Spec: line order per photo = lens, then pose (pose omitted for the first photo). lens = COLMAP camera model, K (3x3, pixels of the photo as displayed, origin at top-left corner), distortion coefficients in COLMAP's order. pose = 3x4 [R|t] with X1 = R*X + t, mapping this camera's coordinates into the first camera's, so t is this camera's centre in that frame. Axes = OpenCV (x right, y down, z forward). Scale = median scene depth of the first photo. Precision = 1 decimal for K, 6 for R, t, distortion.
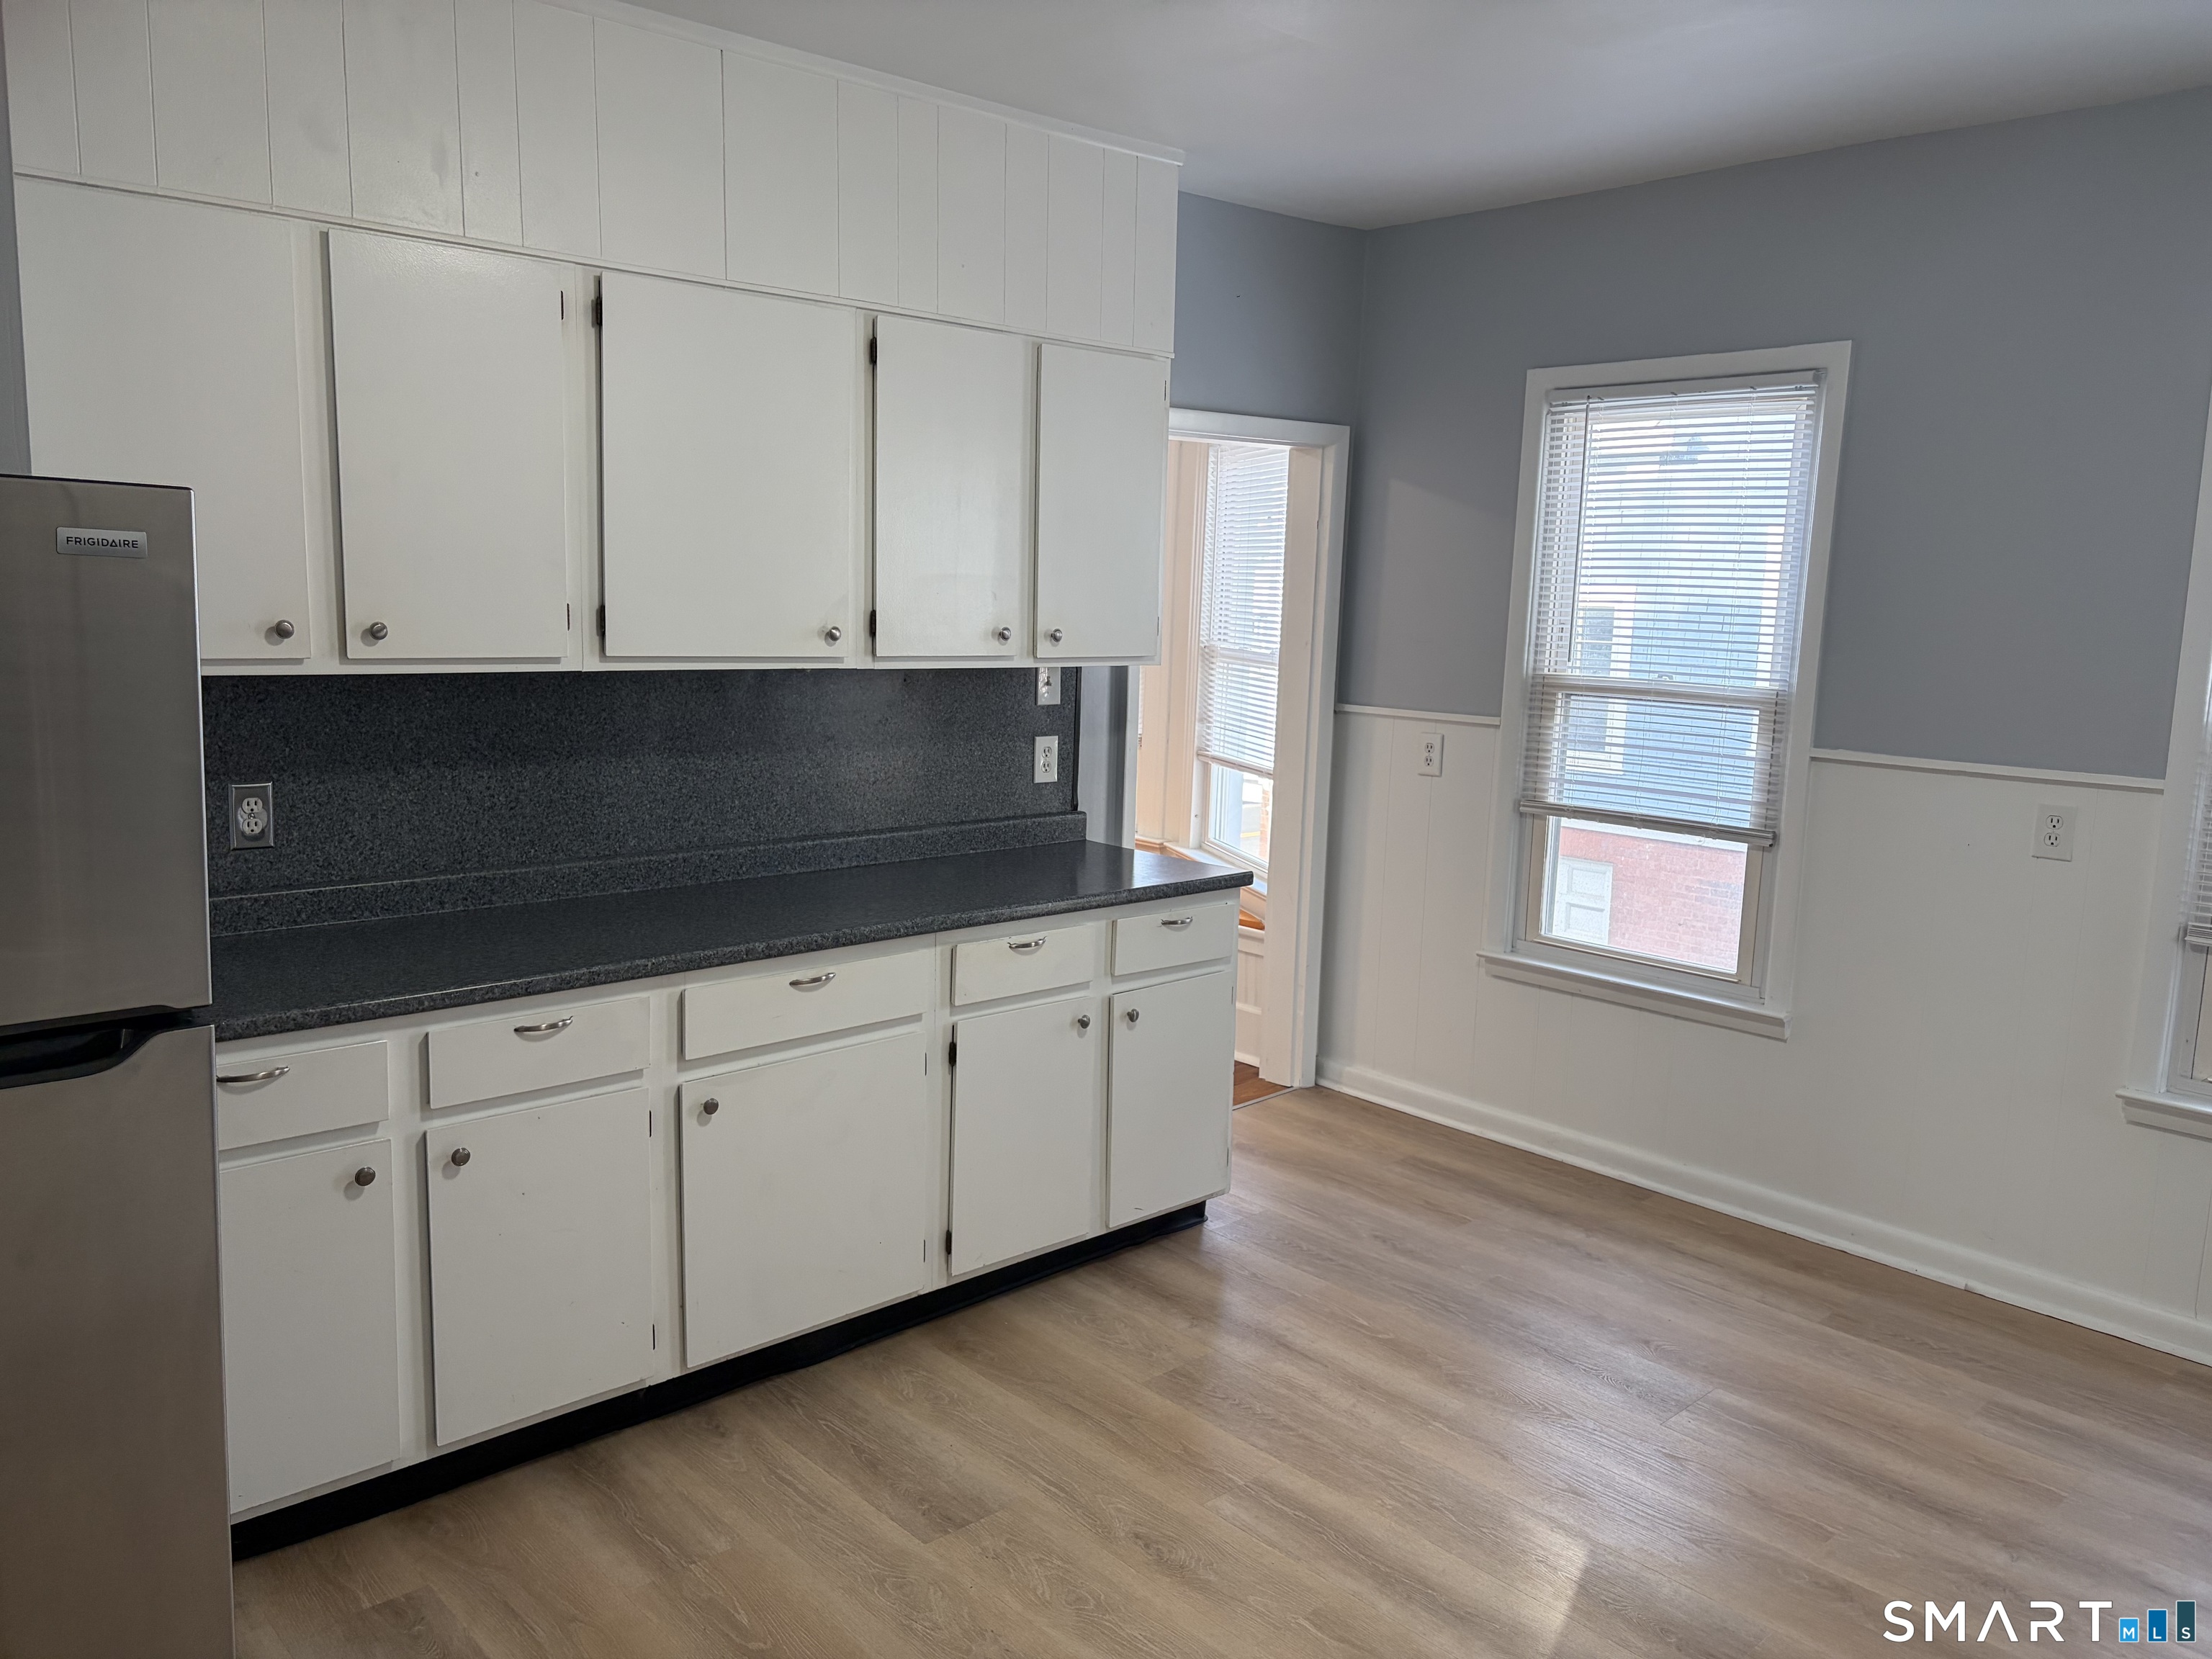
lens RADIAL K [[1678.1, 0, 1099.0], [0, 1678.1, 833.0], [0, 0, 1]] dist [0.086451, -0.083625]
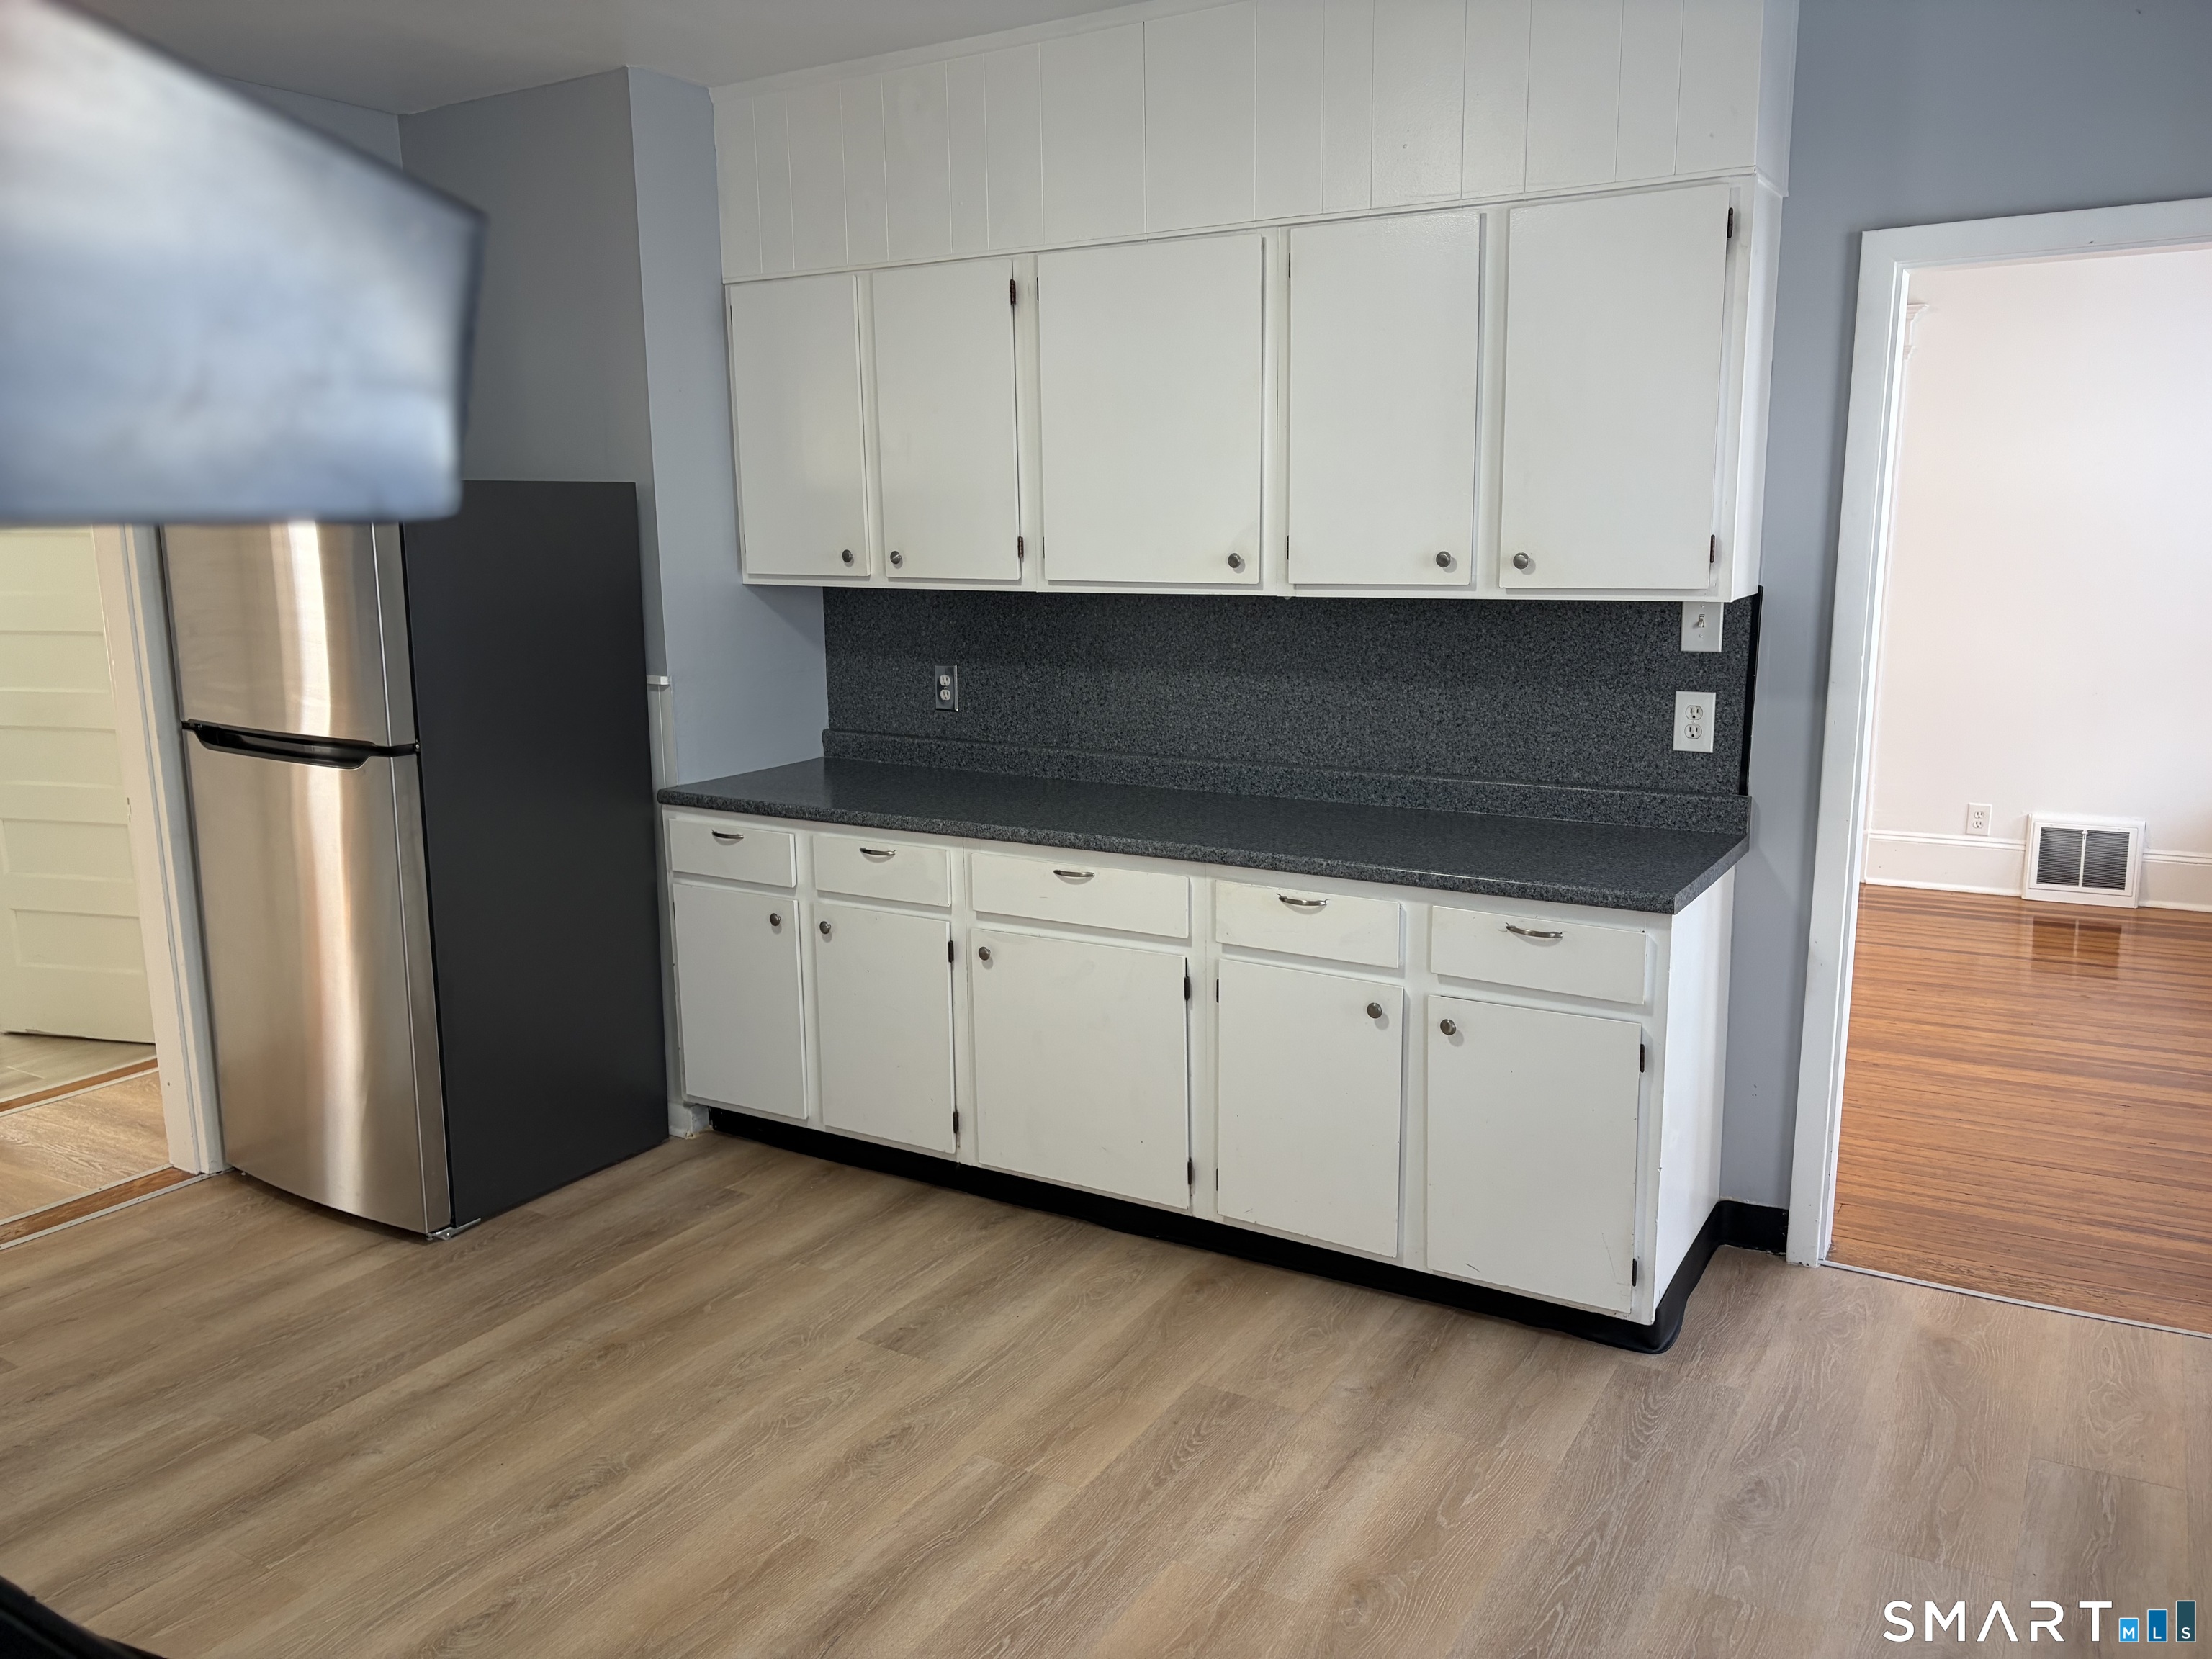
lens RADIAL K [[1674.6, 0, 1108.0], [0, 1674.6, 813.6], [0, 0, 1]] dist [0.100308, -0.090399]
pose [[0.277978, 0.145811, -0.949457, 0.765805], [-0.115559, 0.986310, 0.117638, -0.074306], [0.953611, 0.077017, 0.291022, 0.608451]]
